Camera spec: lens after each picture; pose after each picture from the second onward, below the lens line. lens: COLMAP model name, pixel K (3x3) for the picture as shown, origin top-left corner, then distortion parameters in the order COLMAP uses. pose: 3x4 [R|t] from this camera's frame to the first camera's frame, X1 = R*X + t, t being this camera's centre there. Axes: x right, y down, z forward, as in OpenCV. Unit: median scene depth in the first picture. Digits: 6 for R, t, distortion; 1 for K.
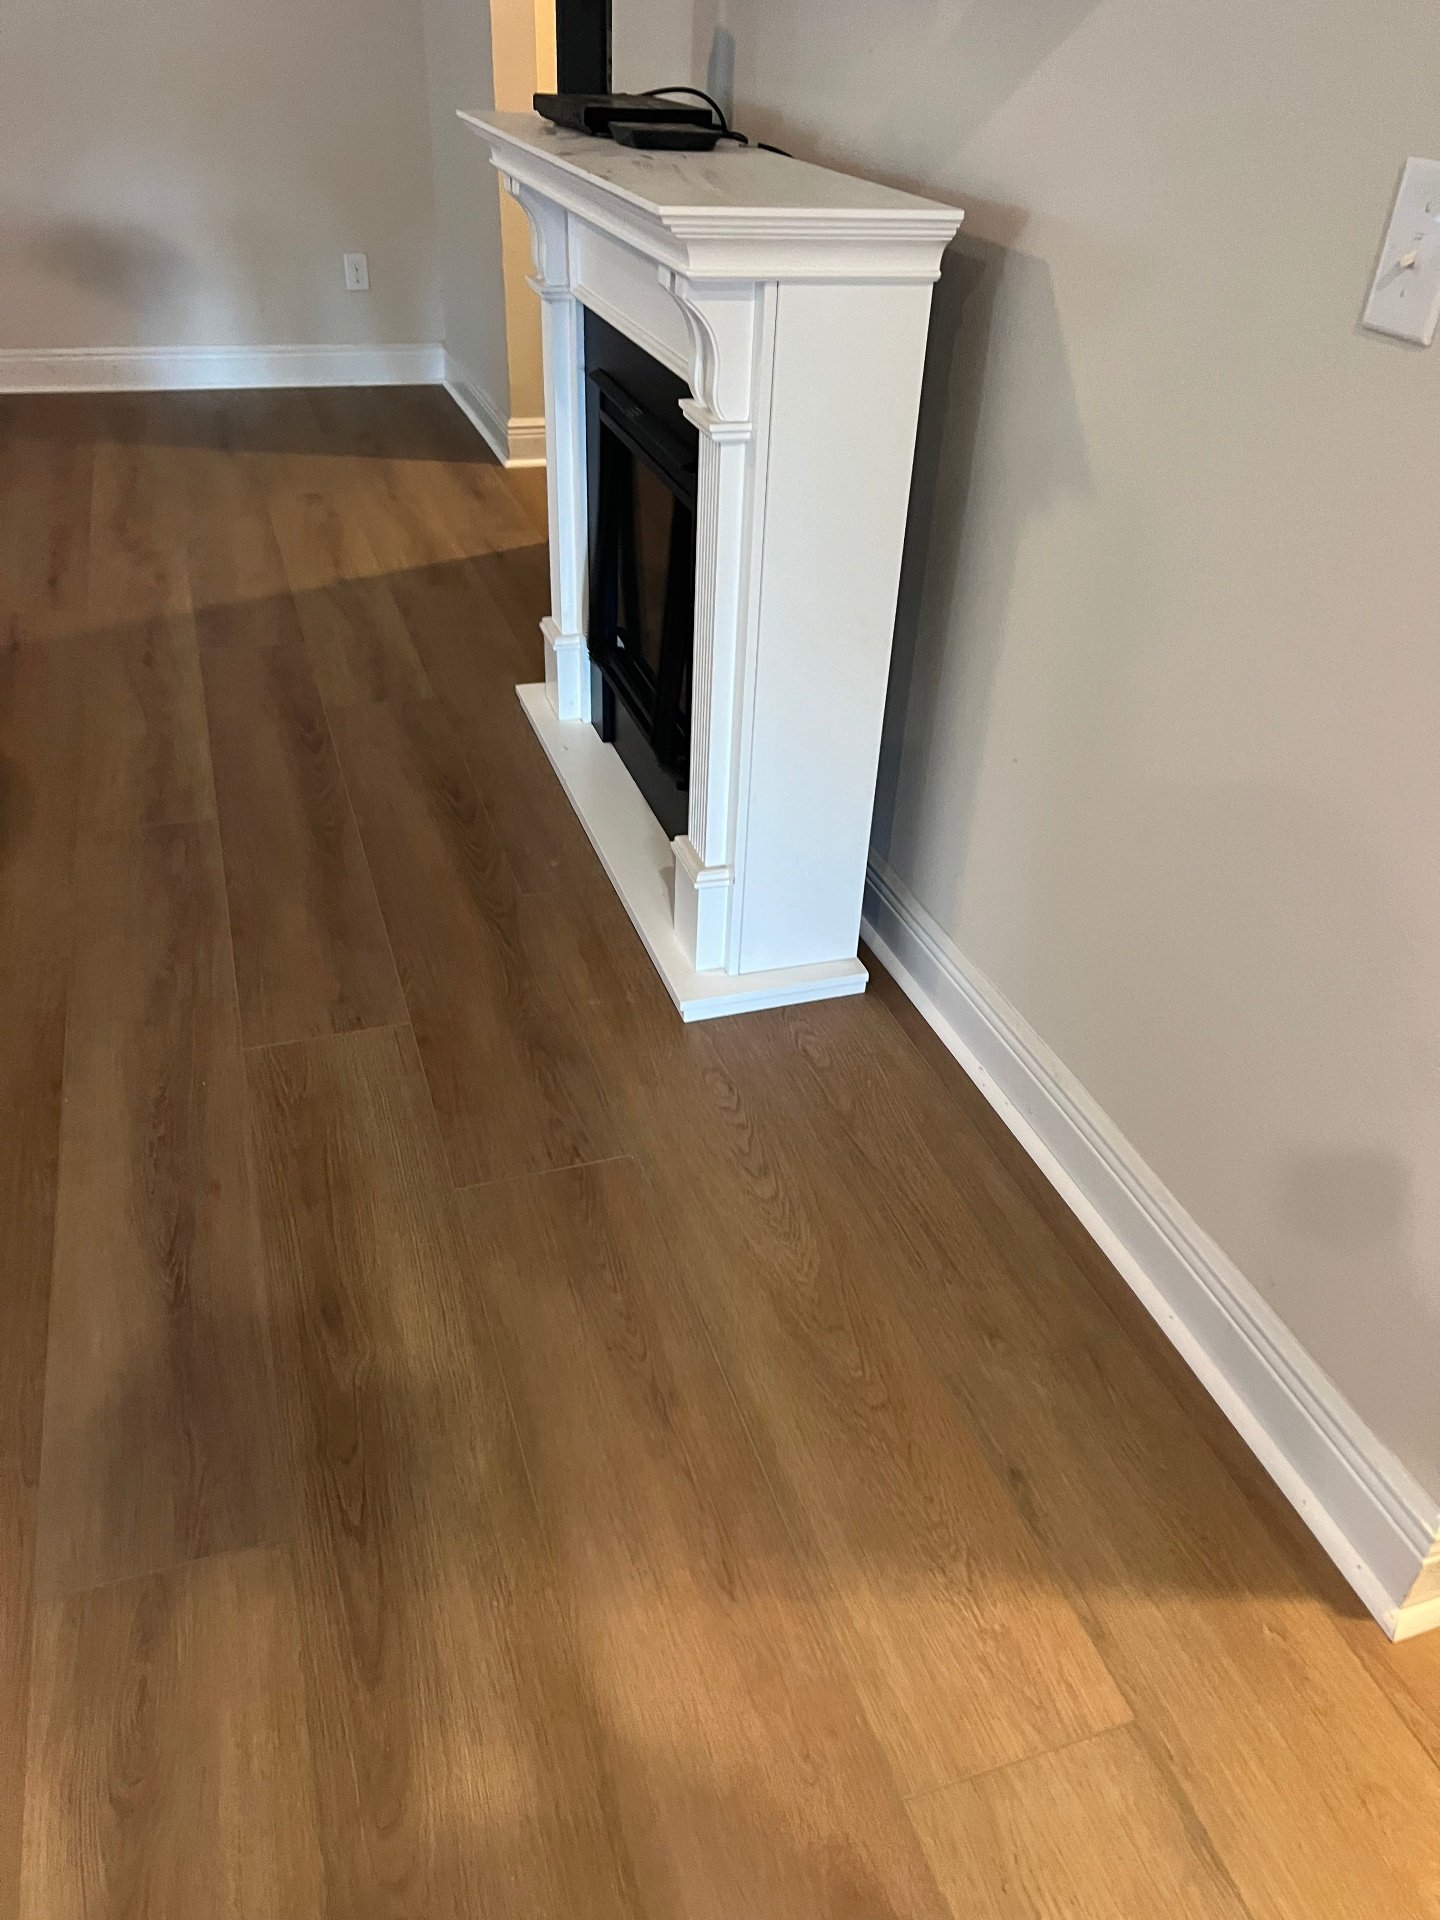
lens RADIAL K [[1429.0, 0, 732.0], [0, 1429.0, 967.6], [0, 0, 1]] dist [0.044082, -0.044752]
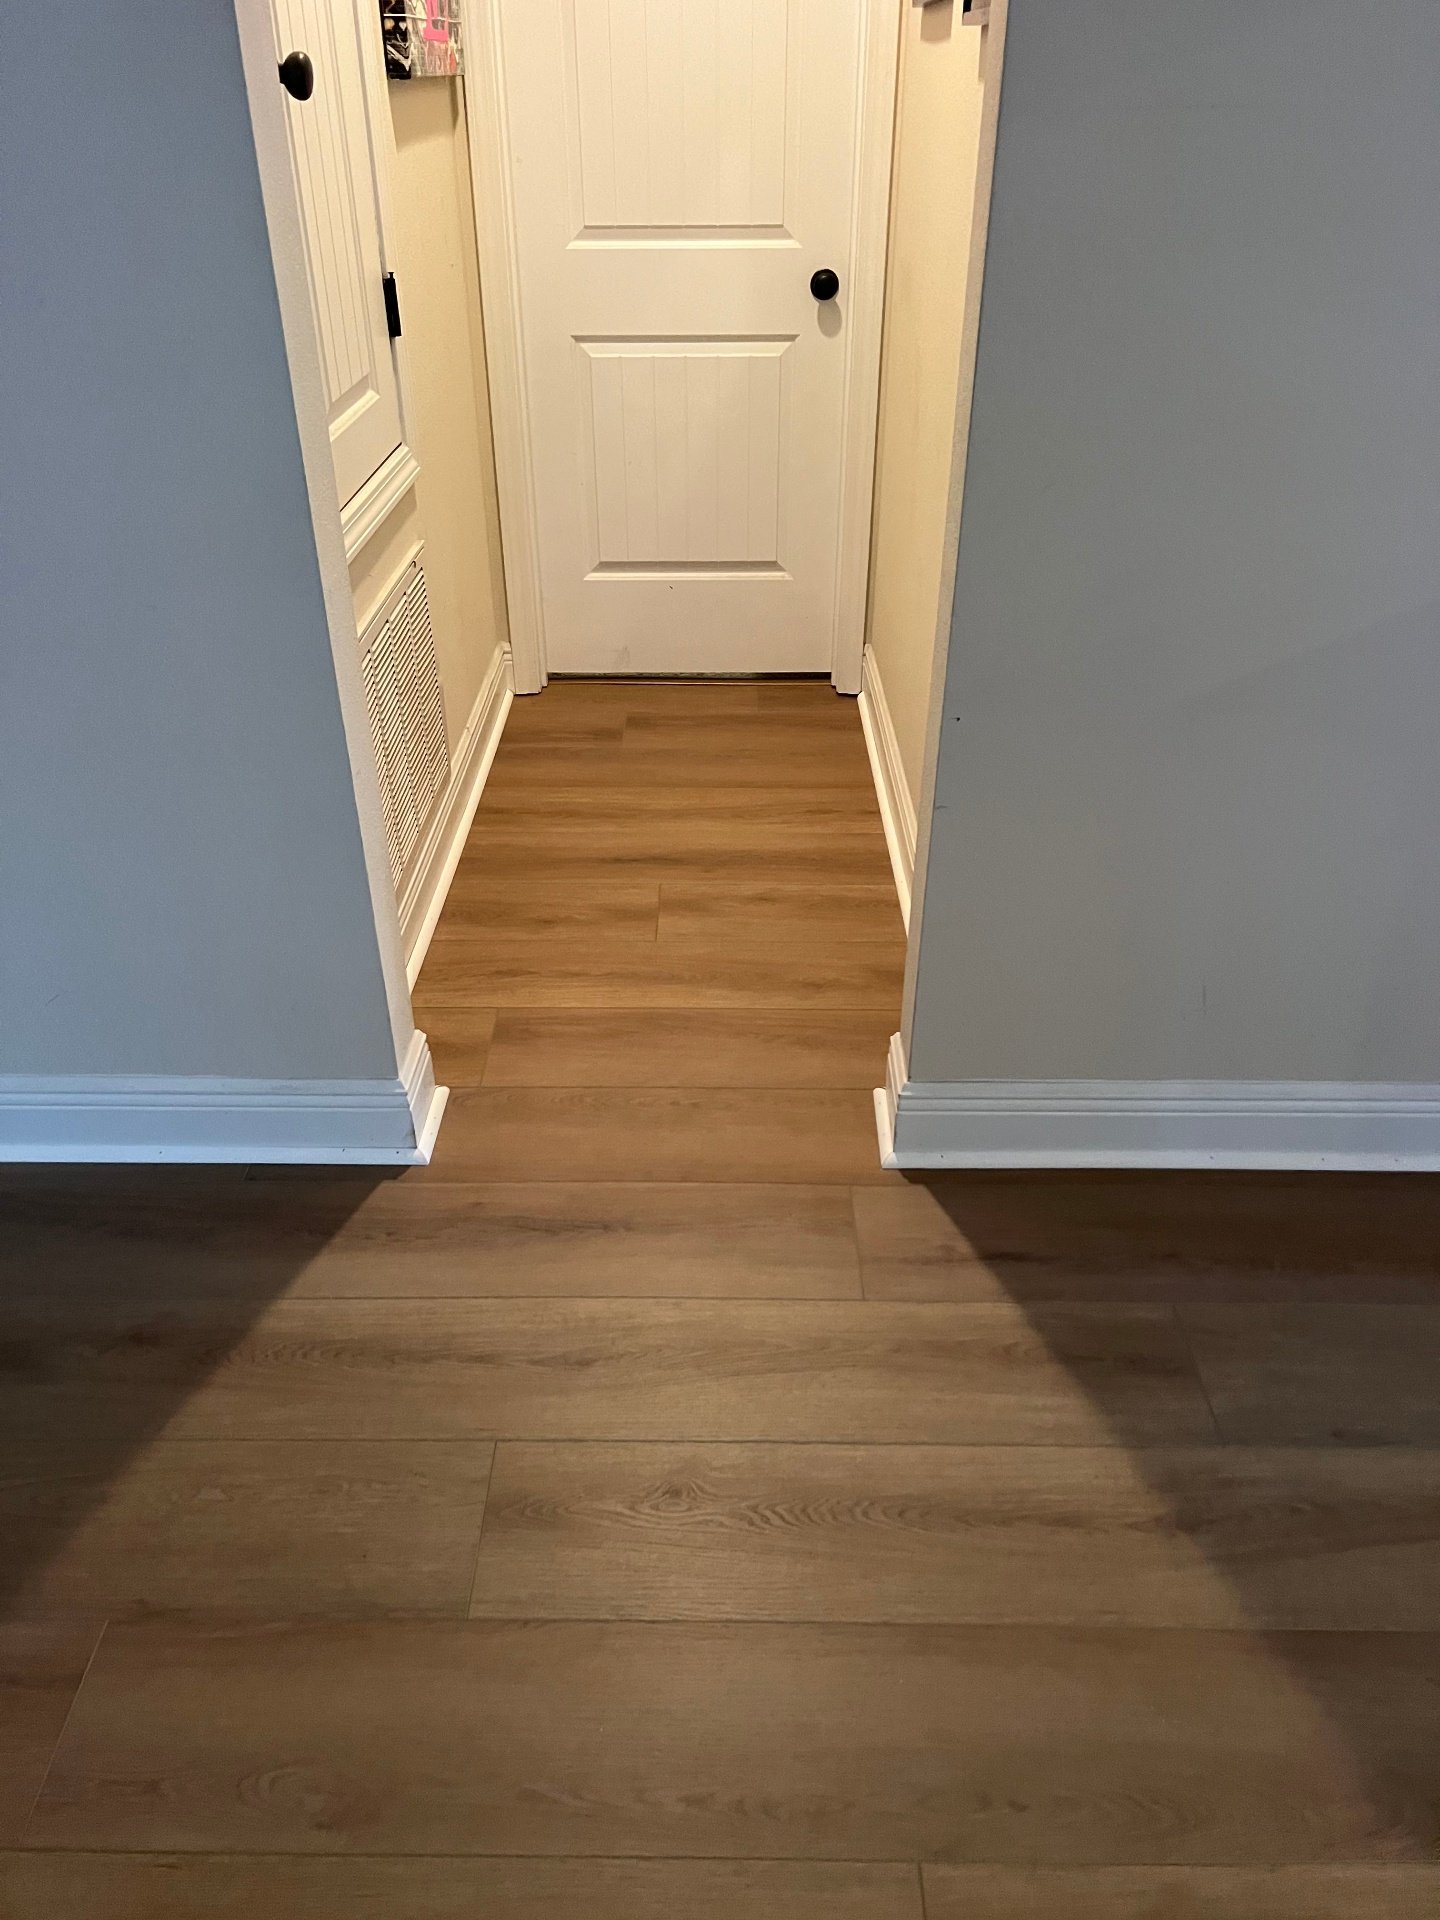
lens RADIAL K [[1429.0, 0, 720.3], [0, 1429.0, 960.8], [0, 0, 1]] dist [0.044082, -0.044752]
pose [[0.332887, -0.533100, 0.777812, -1.116831], [0.534975, 0.786029, 0.309774, -1.208990], [-0.776523, 0.312990, 0.546854, 1.576454]]
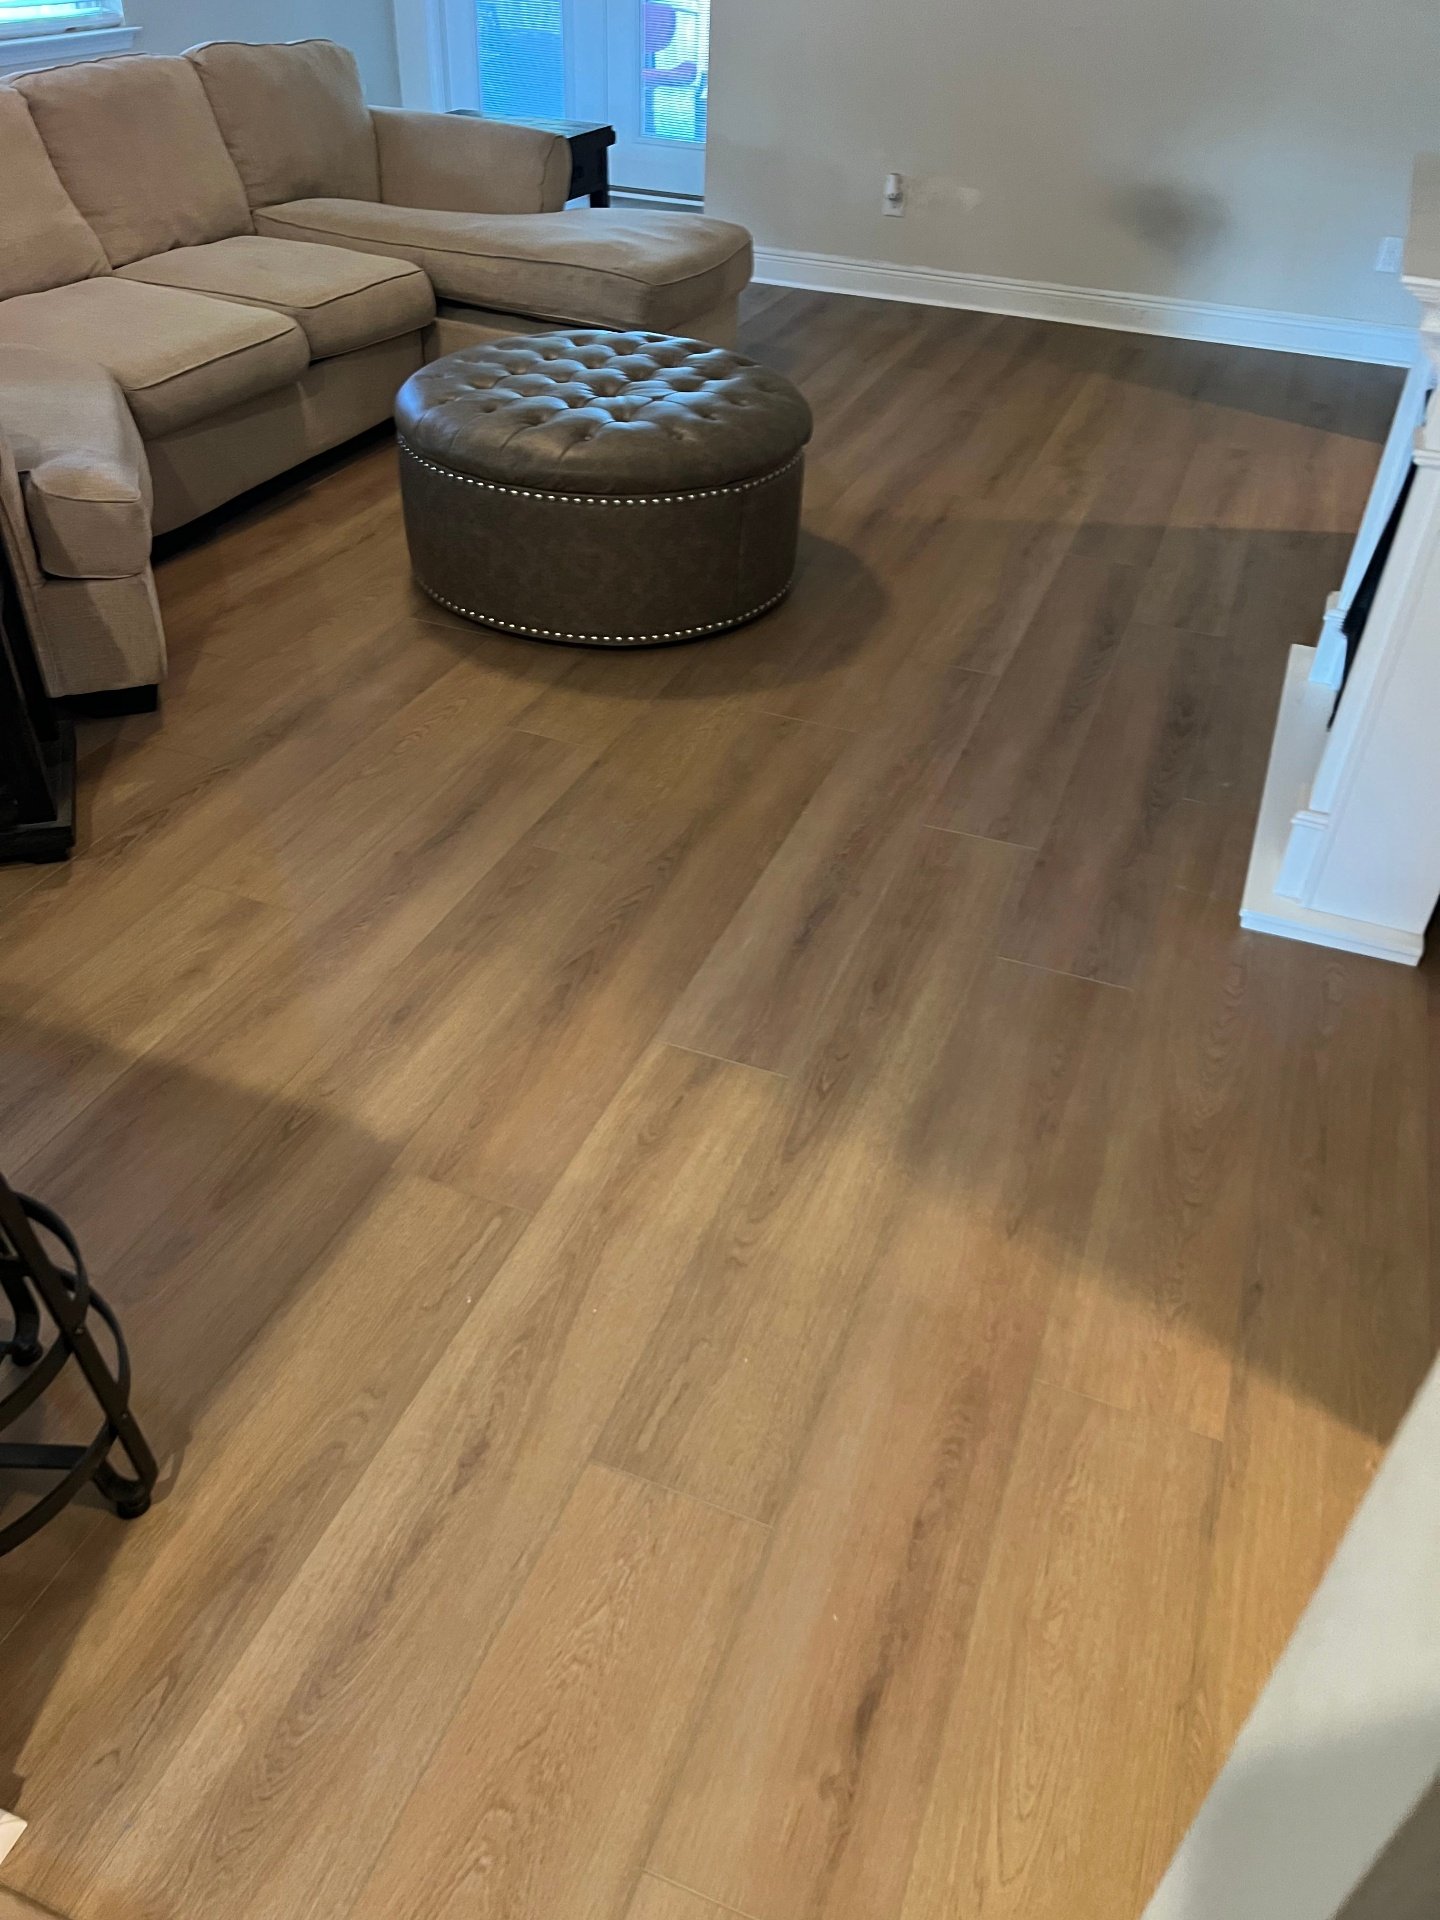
lens RADIAL K [[1429.0, 0, 725.8], [0, 1429.0, 954.7], [0, 0, 1]] dist [0.044082, -0.044752]
pose [[0.766199, 0.378732, -0.519135, 0.301978], [-0.364018, 0.921549, 0.135051, 0.060759], [0.529556, 0.085499, 0.843955, -0.279727]]
